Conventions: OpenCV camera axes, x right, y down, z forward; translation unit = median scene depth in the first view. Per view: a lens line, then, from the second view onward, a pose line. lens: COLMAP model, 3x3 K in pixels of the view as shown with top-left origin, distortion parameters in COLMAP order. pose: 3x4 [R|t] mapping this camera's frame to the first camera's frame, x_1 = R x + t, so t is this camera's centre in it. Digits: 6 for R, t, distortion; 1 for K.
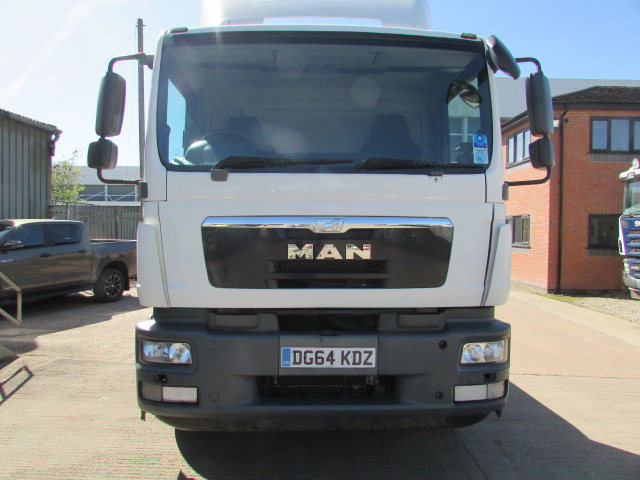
lens RADIAL K [[452.6, 0, 316.7], [0, 452.6, 238.0], [0, 0, 1]] dist [-0.032021, 0.002081]
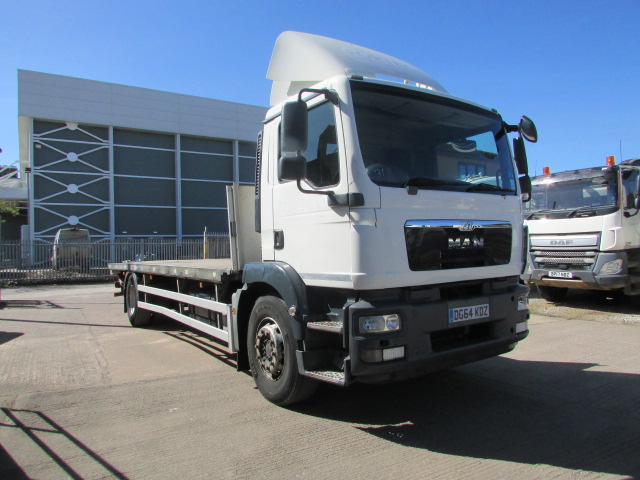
lens RADIAL K [[436.5, 0, 320.0], [0, 436.5, 240.0], [0, 0, 1]] dist [-0.025064, 0.000127]
pose [[0.856155, -0.019648, 0.516346, -1.136938], [0.038257, 0.998945, -0.025422, 0.037334], [-0.515301, 0.041519, 0.856003, -0.001740]]
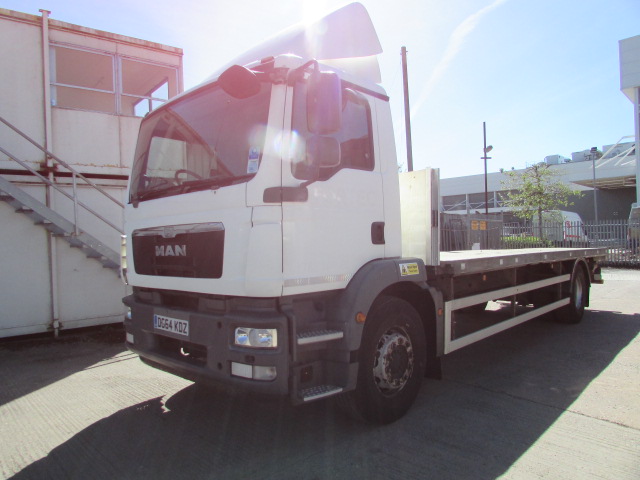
lens RADIAL K [[456.7, 0, 320.0], [0, 456.7, 240.0], [0, 0, 1]] dist [-0.025246, 0.006742]
pose [[0.706039, -0.025964, -0.707697, 1.368396], [0.019083, 0.999662, -0.017637, 0.031337], [0.707916, -0.001053, 0.706296, 0.313289]]
